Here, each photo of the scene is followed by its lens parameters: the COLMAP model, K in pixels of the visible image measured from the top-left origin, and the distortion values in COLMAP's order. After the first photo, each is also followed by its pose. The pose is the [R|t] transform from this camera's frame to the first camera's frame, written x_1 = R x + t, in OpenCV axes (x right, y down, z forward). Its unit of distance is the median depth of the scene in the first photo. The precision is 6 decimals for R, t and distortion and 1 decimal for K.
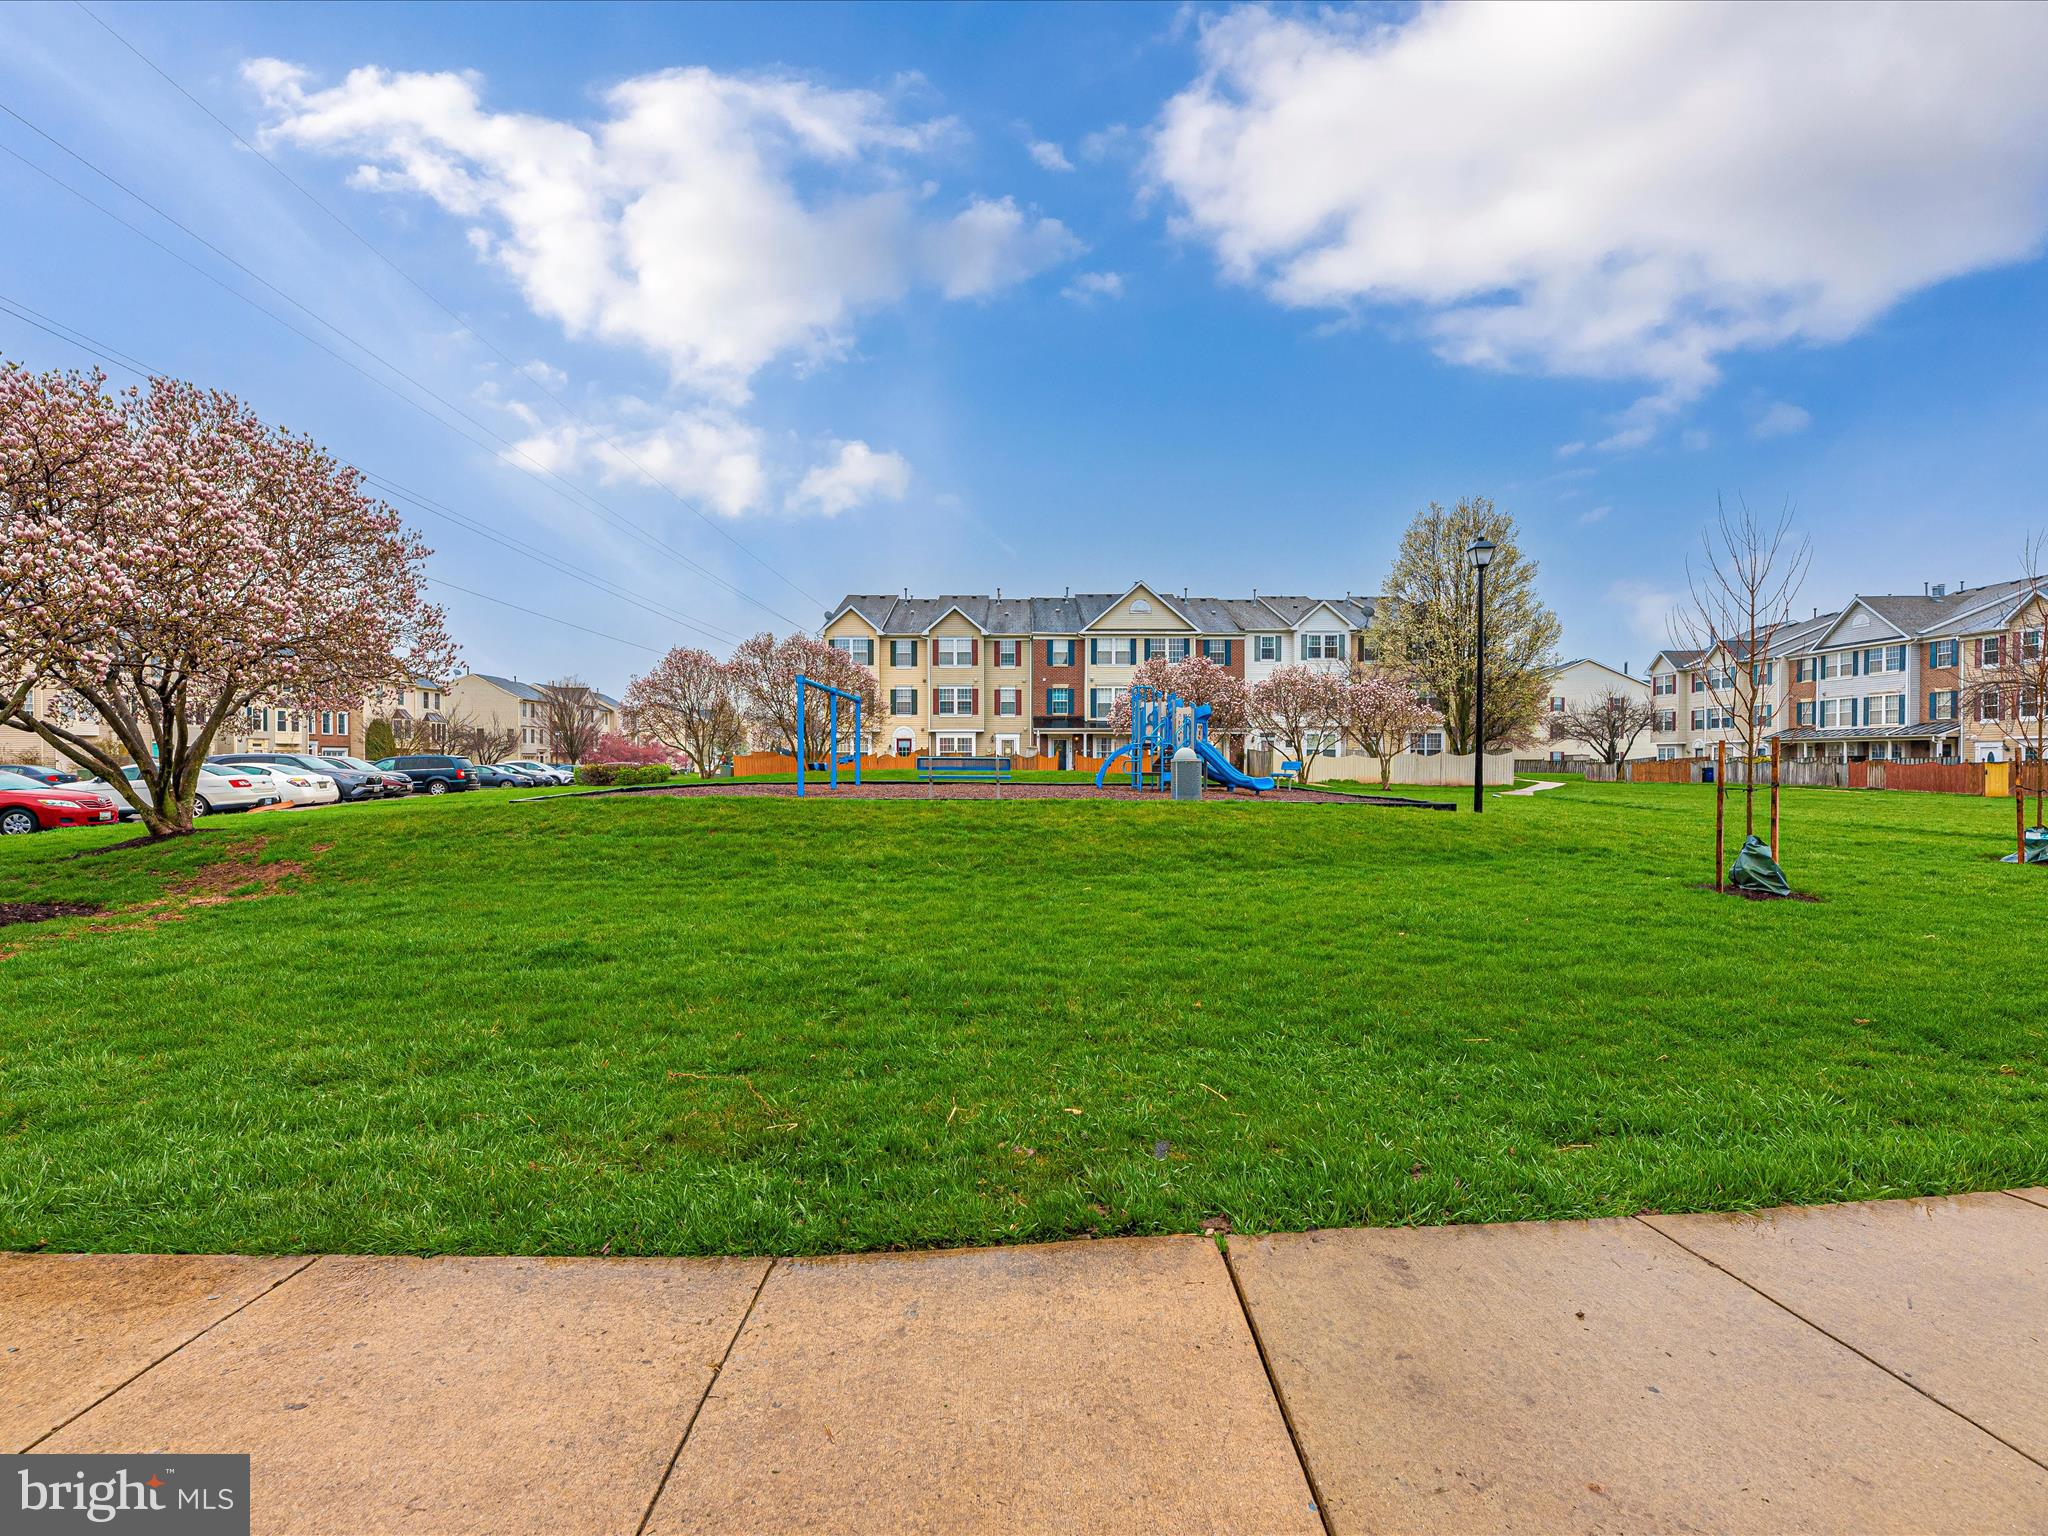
lens RADIAL K [[800.3, 0, 1024.4], [0, 800.3, 772.4], [0, 0, 1]] dist [-0.000199, 0.000116]
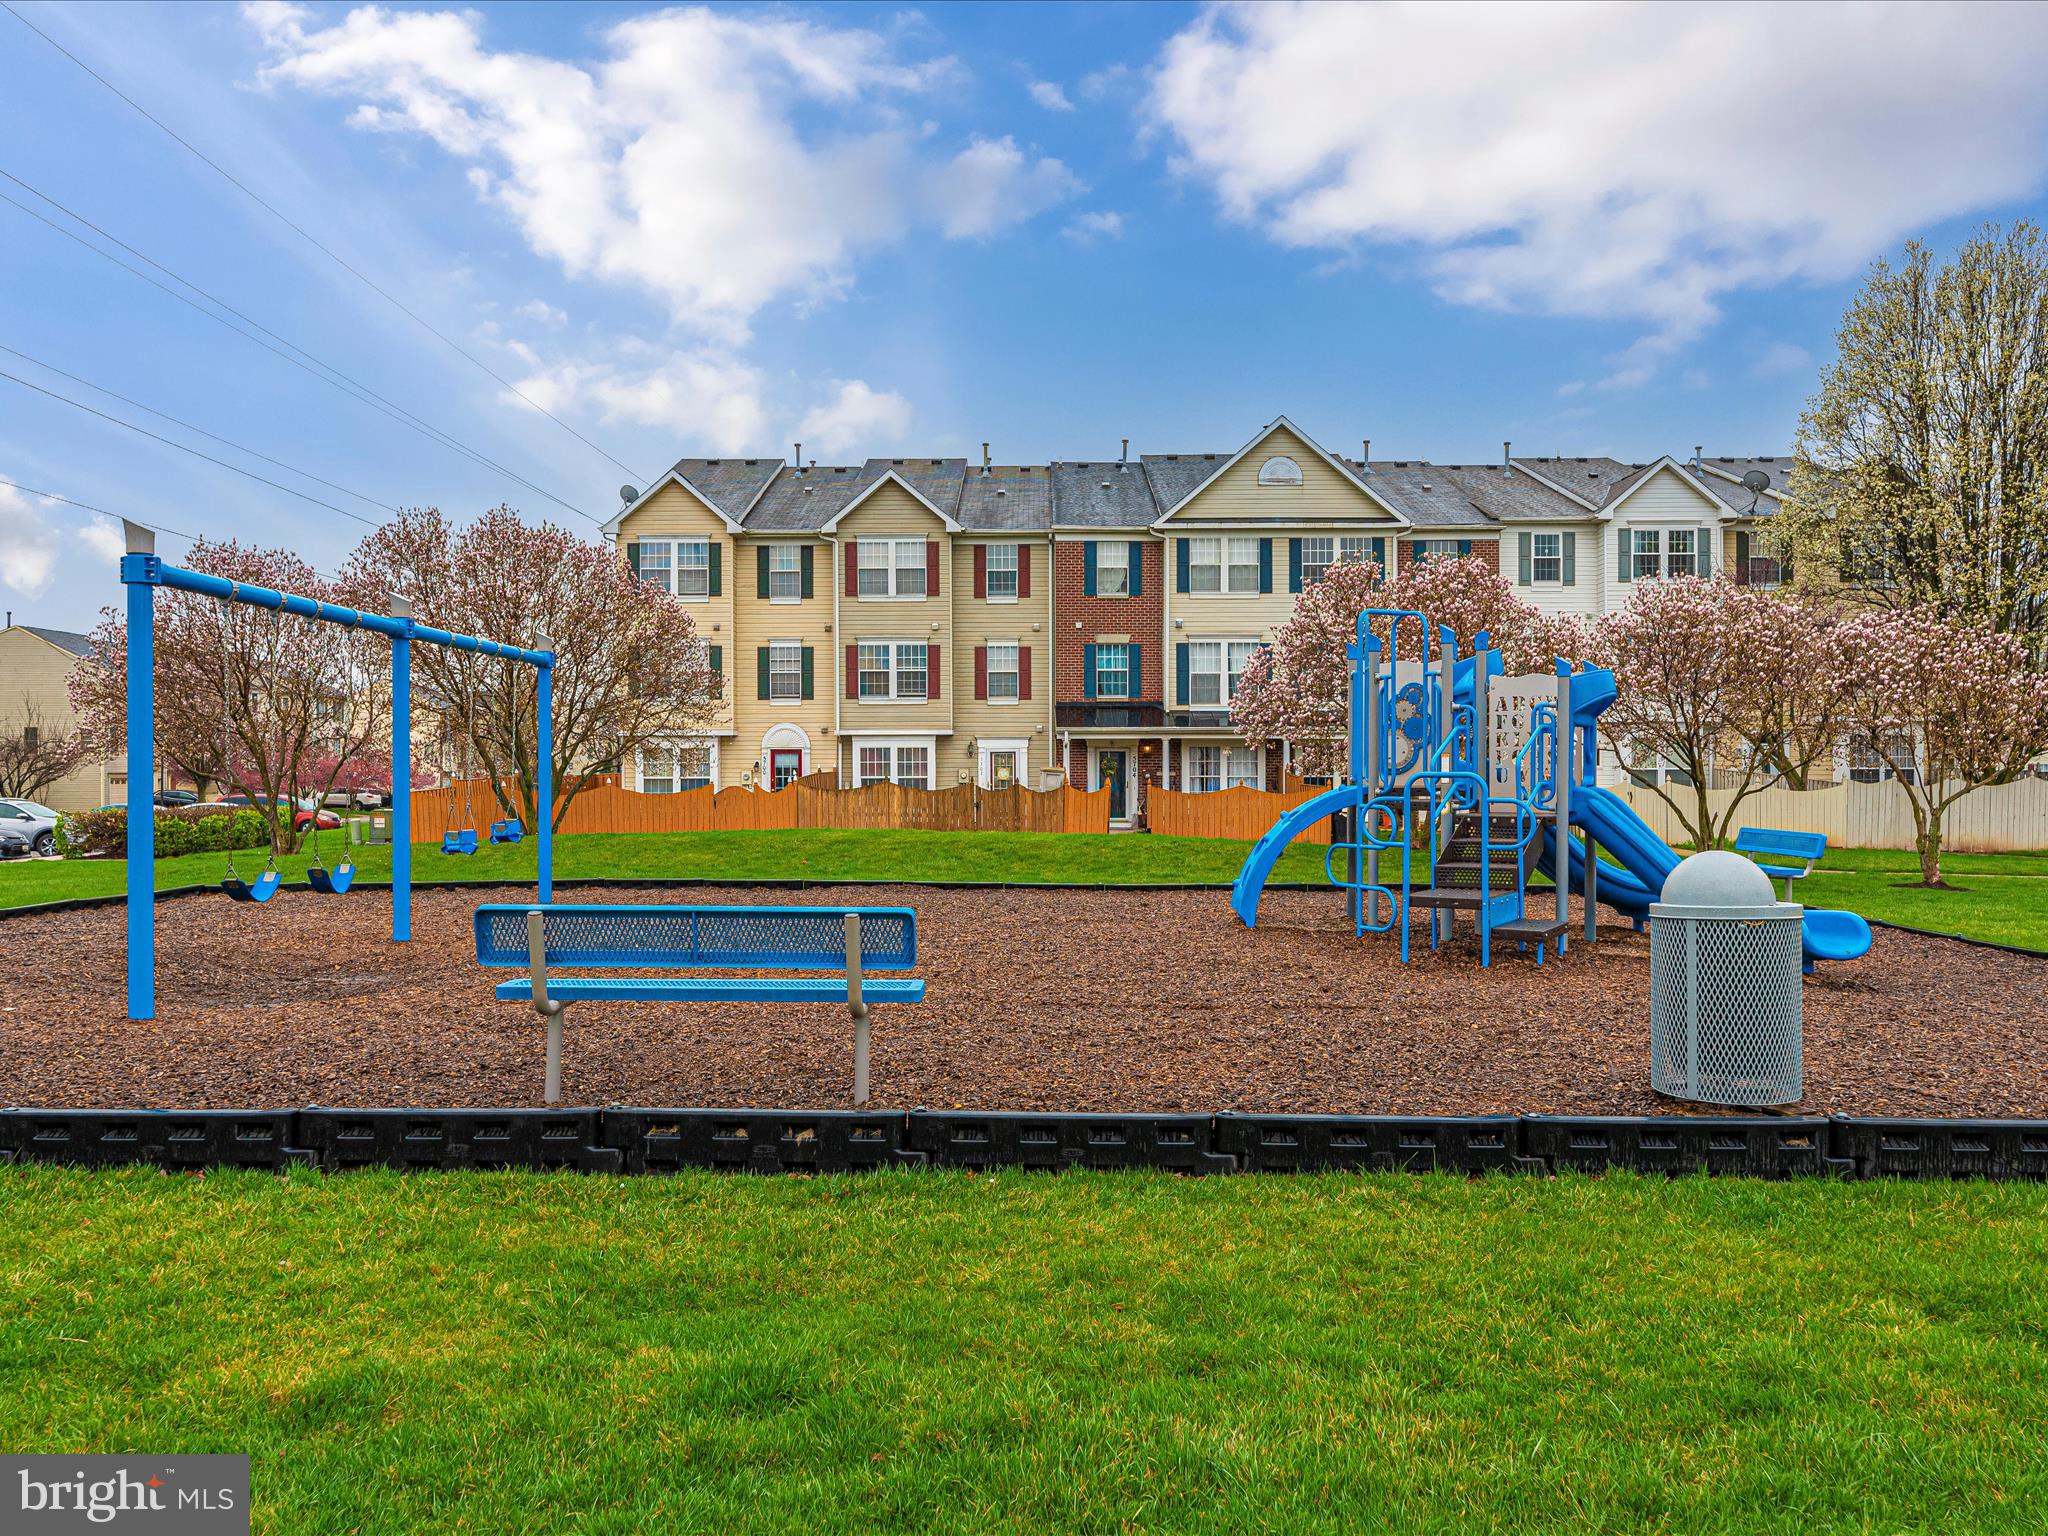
lens RADIAL K [[800.3, 0, 1022.7], [0, 800.3, 755.7], [0, 0, 1]] dist [-0.000199, 0.000116]
pose [[0.999768, -0.001579, -0.021484, 0.001497], [0.001587, 0.999999, 0.000366, -0.038408], [0.021483, -0.000400, 0.999769, 0.522429]]
